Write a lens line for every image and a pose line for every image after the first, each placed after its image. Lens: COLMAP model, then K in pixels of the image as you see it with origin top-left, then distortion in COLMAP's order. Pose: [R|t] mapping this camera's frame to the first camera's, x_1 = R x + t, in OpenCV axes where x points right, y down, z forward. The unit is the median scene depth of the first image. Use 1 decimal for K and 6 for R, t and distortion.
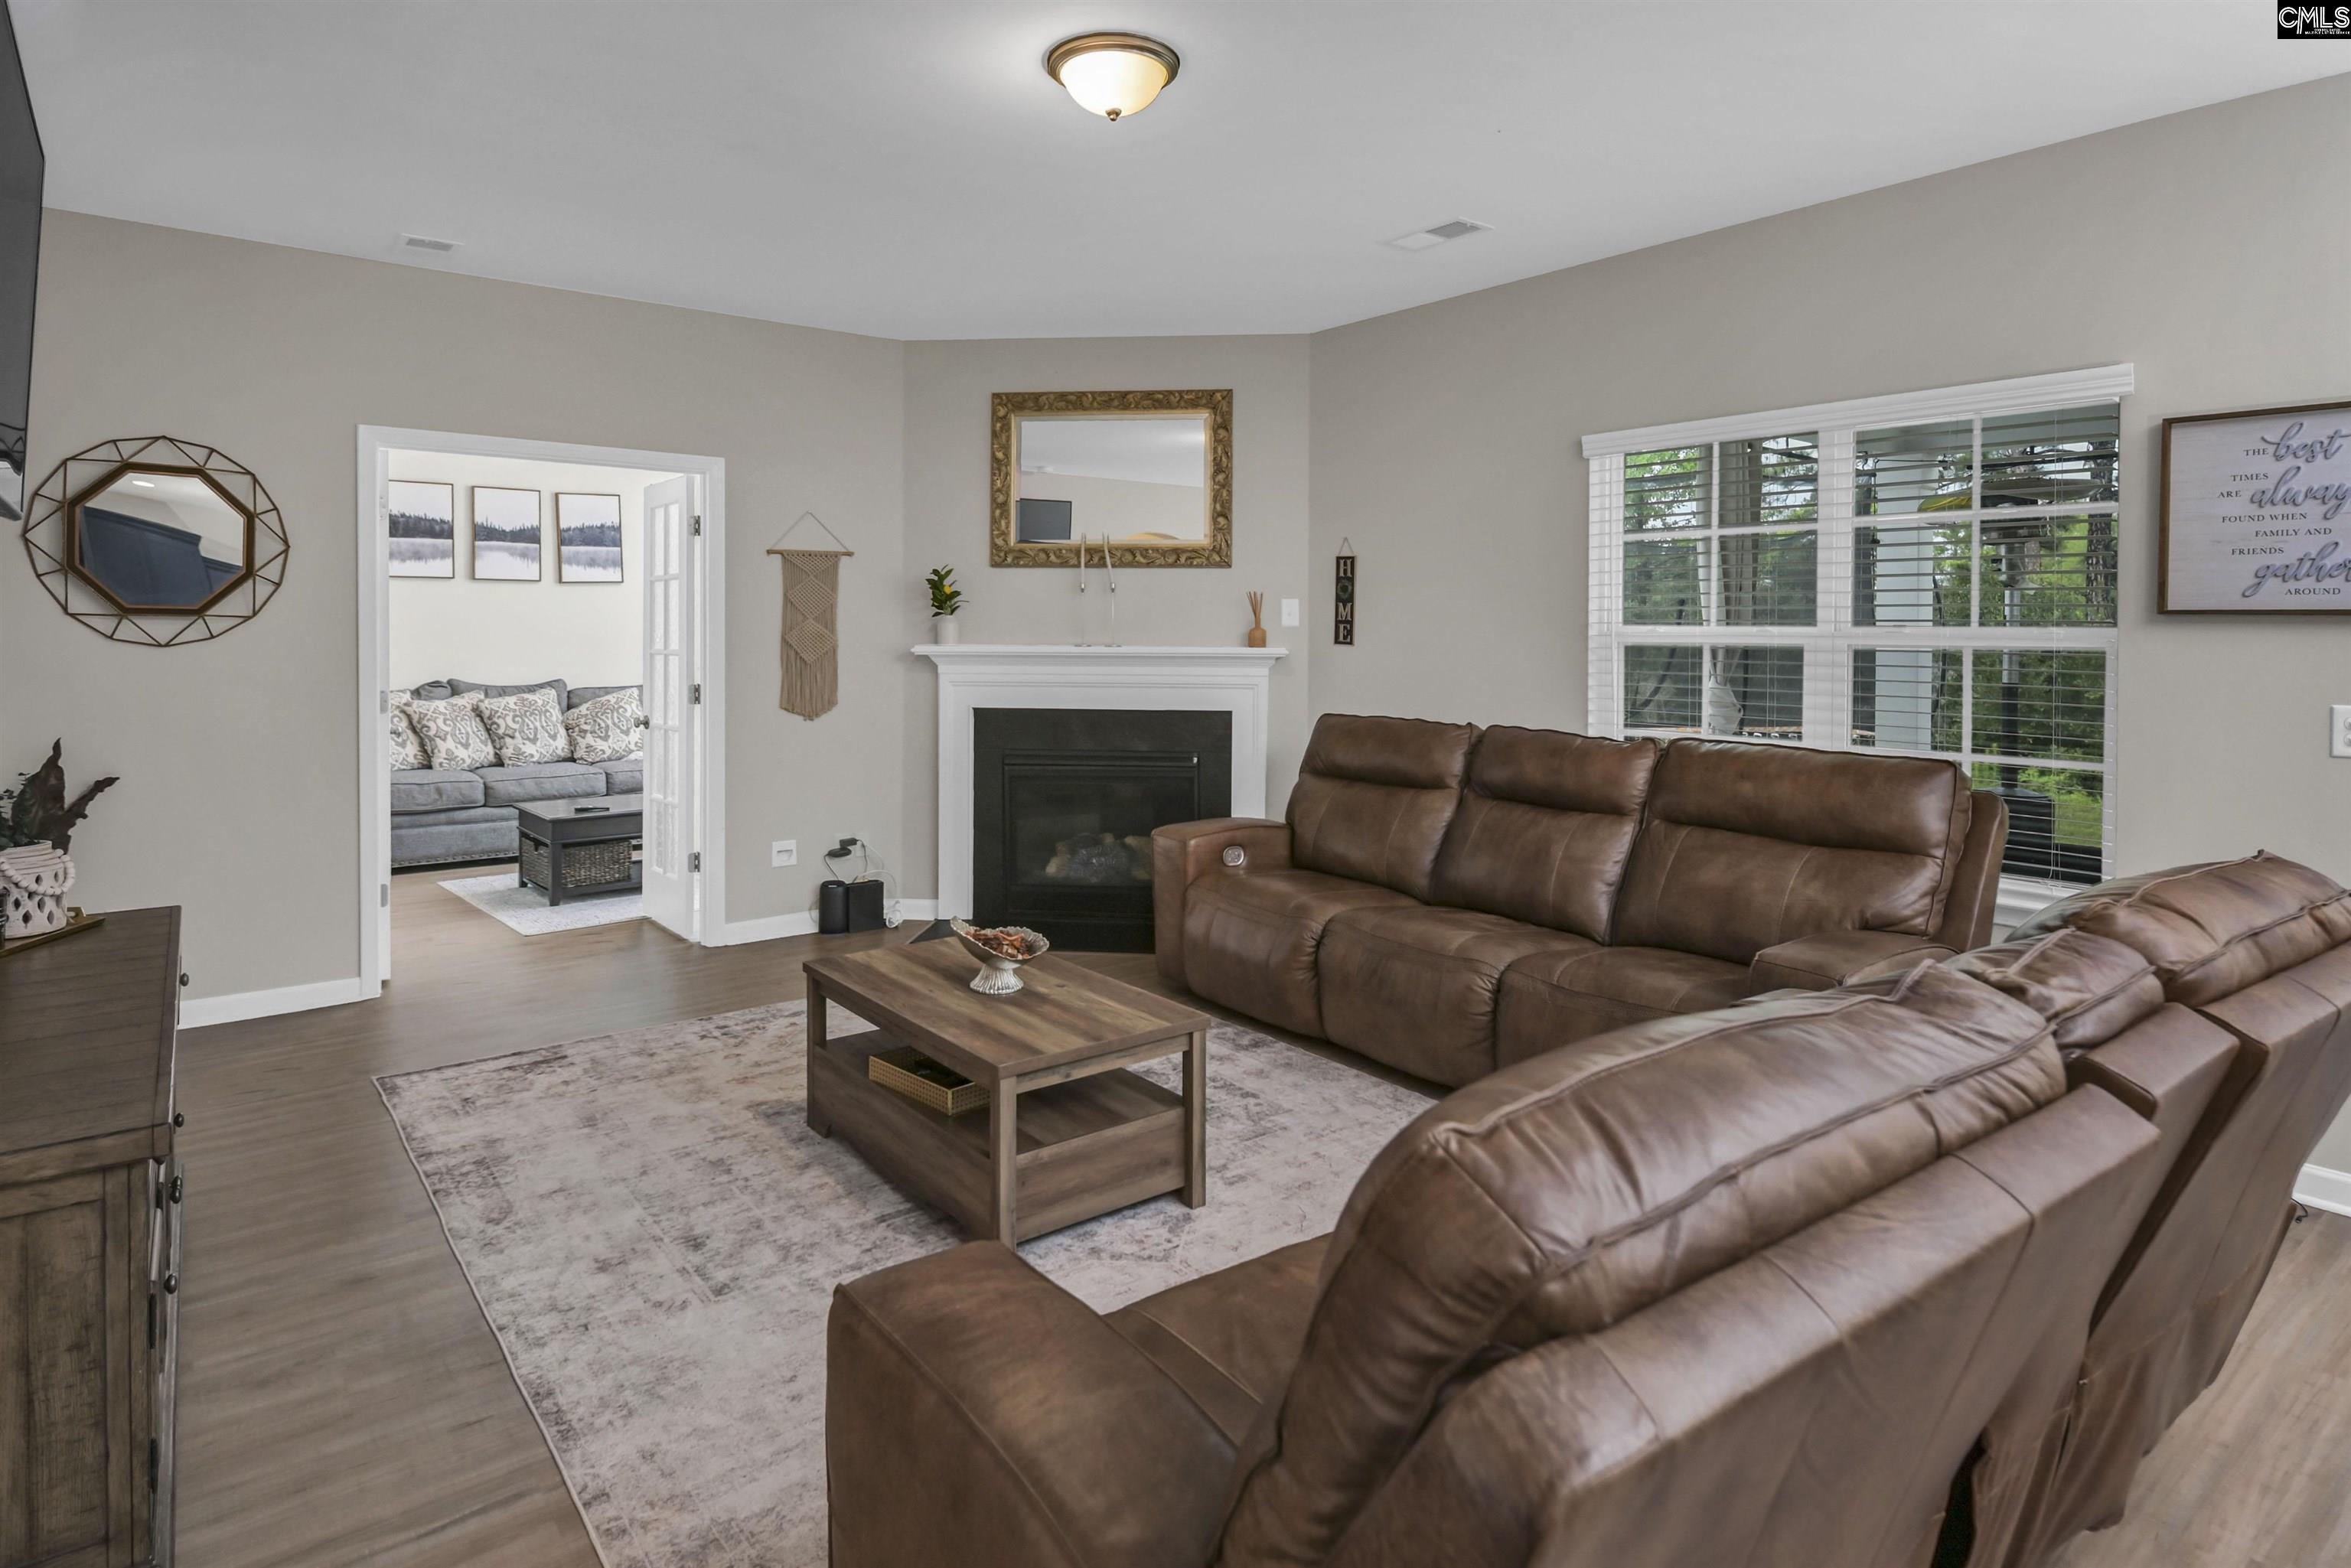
lens RADIAL K [[1256.7, 0, 1158.2], [0, 1256.7, 653.5], [0, 0, 1]] dist [-0.003598, -0.000507]
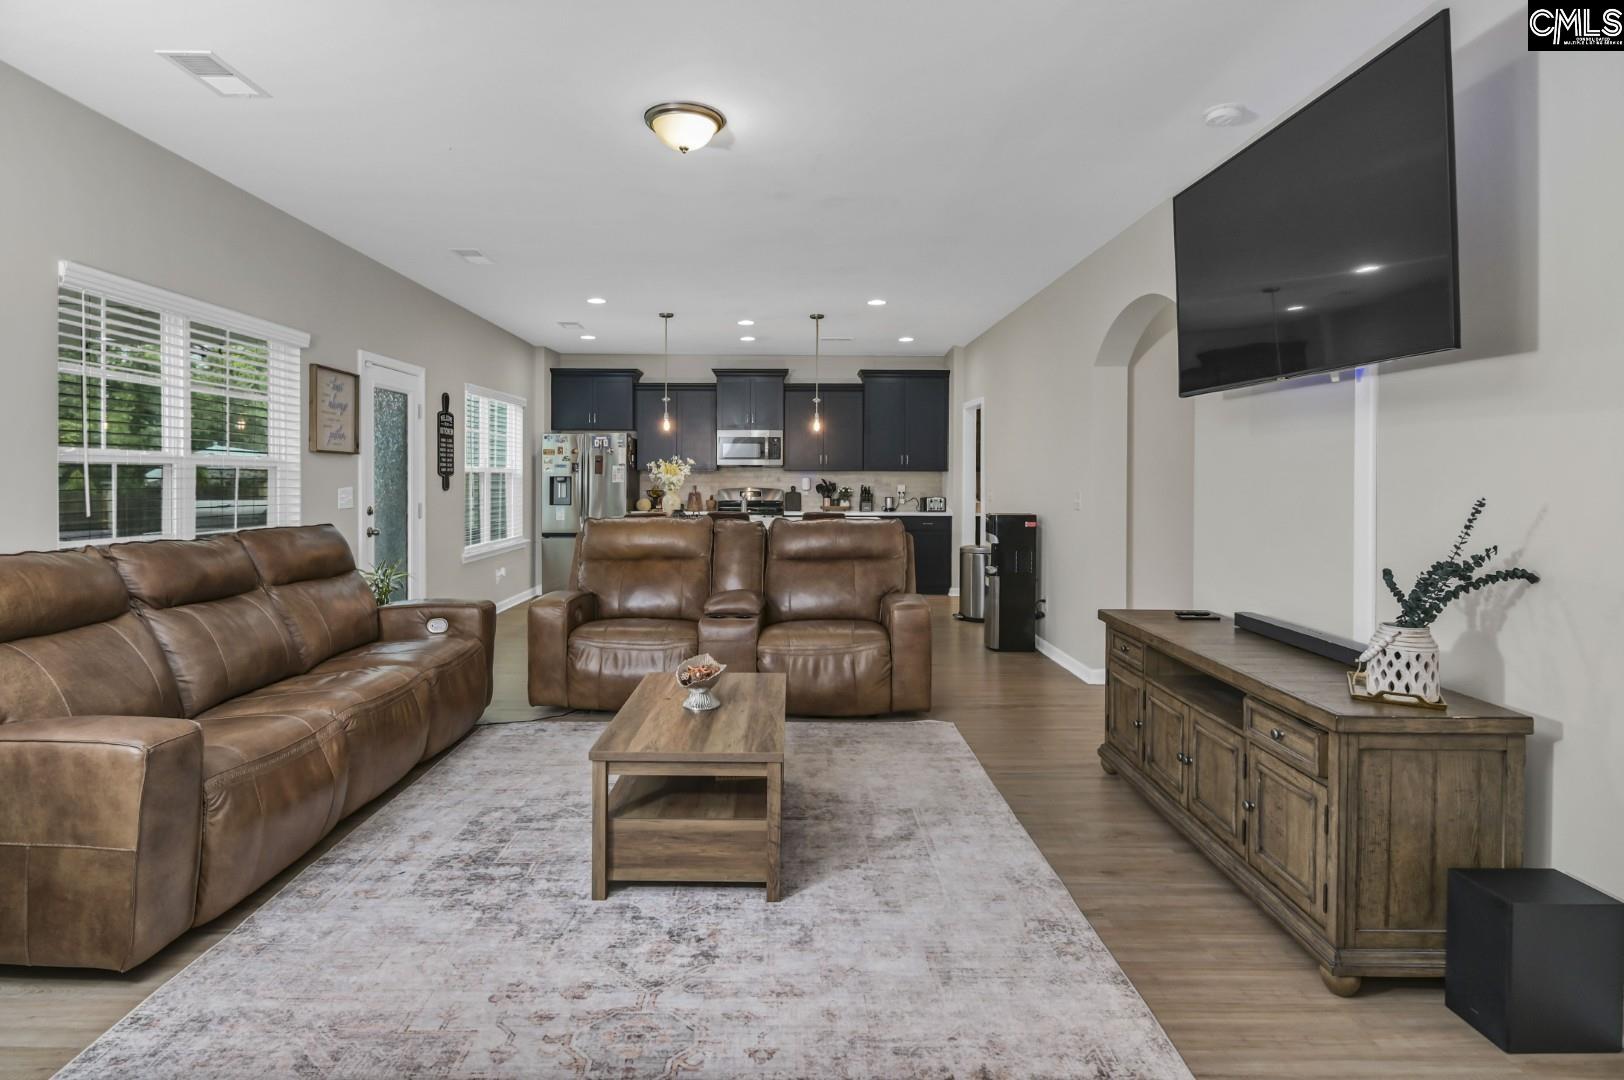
lens RADIAL K [[870.9, 0, 786.3], [0, 870.9, 491.9], [0, 0, 1]] dist [-0.002569, -0.000696]
pose [[-0.787460, -0.017019, 0.616131, -0.448638], [0.002682, 0.999515, 0.031037, -0.002893], [-0.616360, 0.026093, -0.787032, 0.952868]]
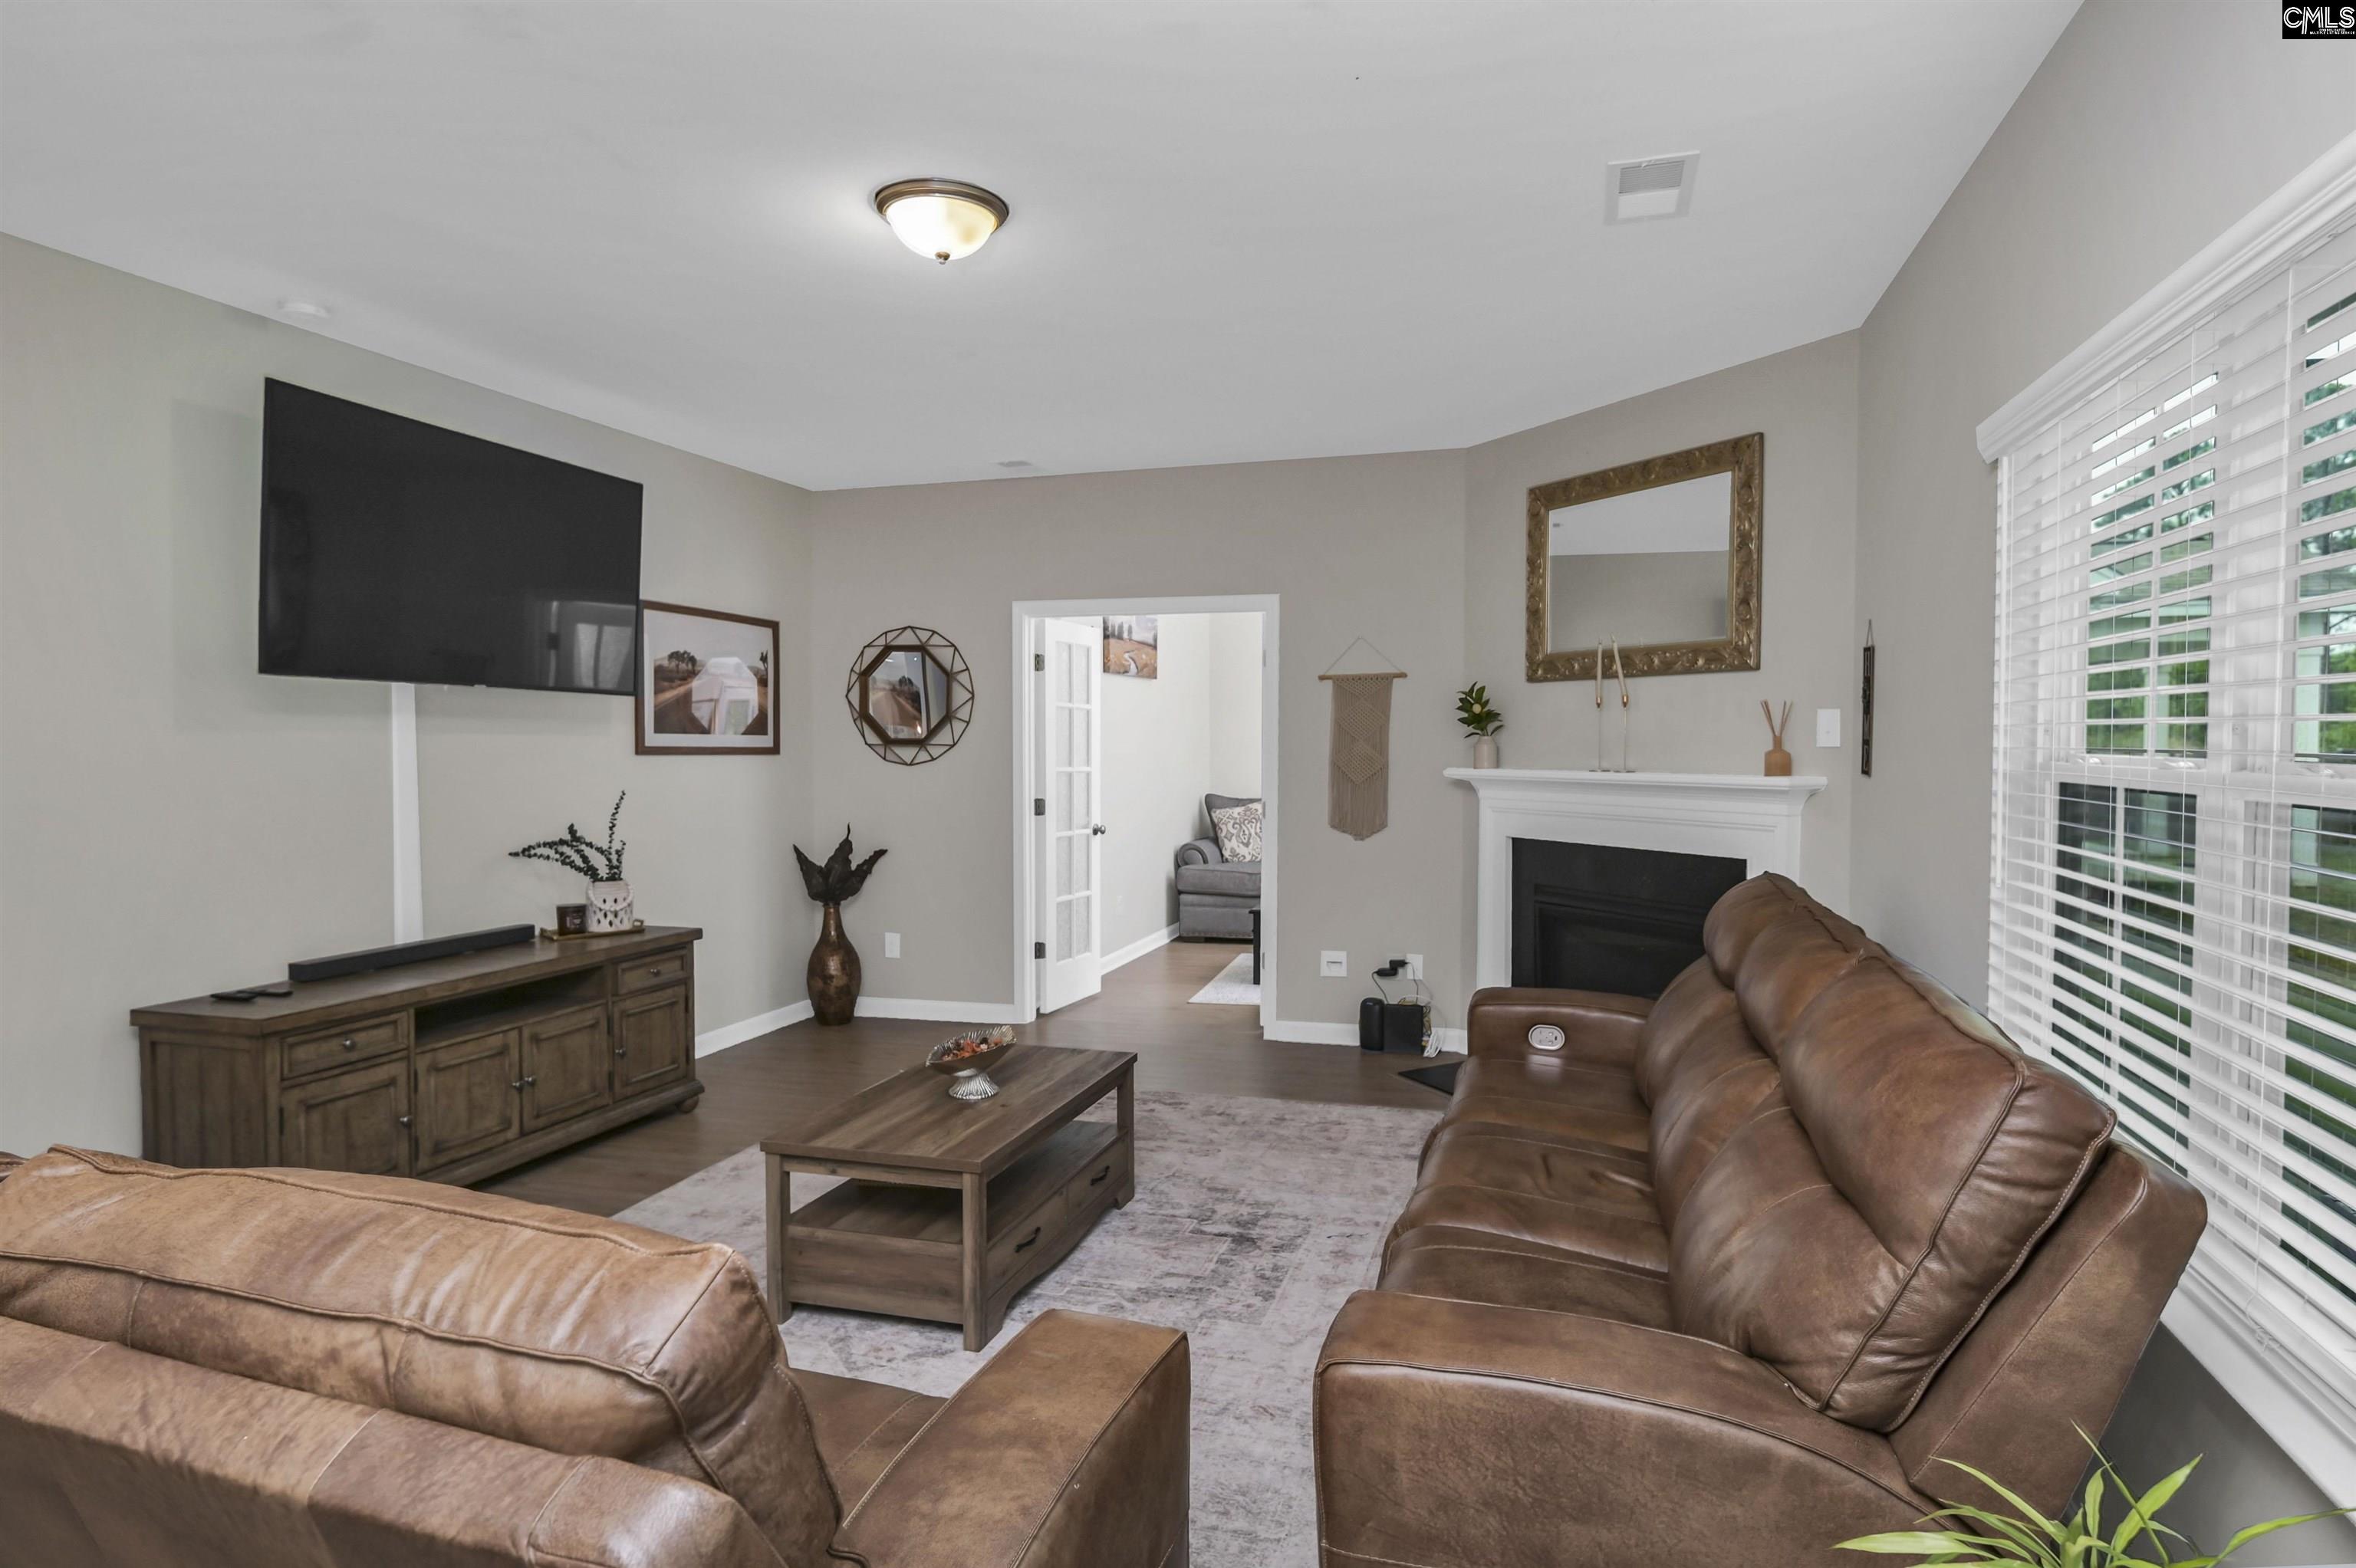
lens RADIAL K [[1251.4, 0, 1221.8], [0, 1251.4, 787.3], [0, 0, 1]] dist [0.001706, 0.000912]
pose [[0.597911, 0.023935, -0.801205, 0.476893], [-0.007879, 0.999681, 0.023984, -0.013616], [0.801524, -0.008028, 0.597909, 0.295692]]
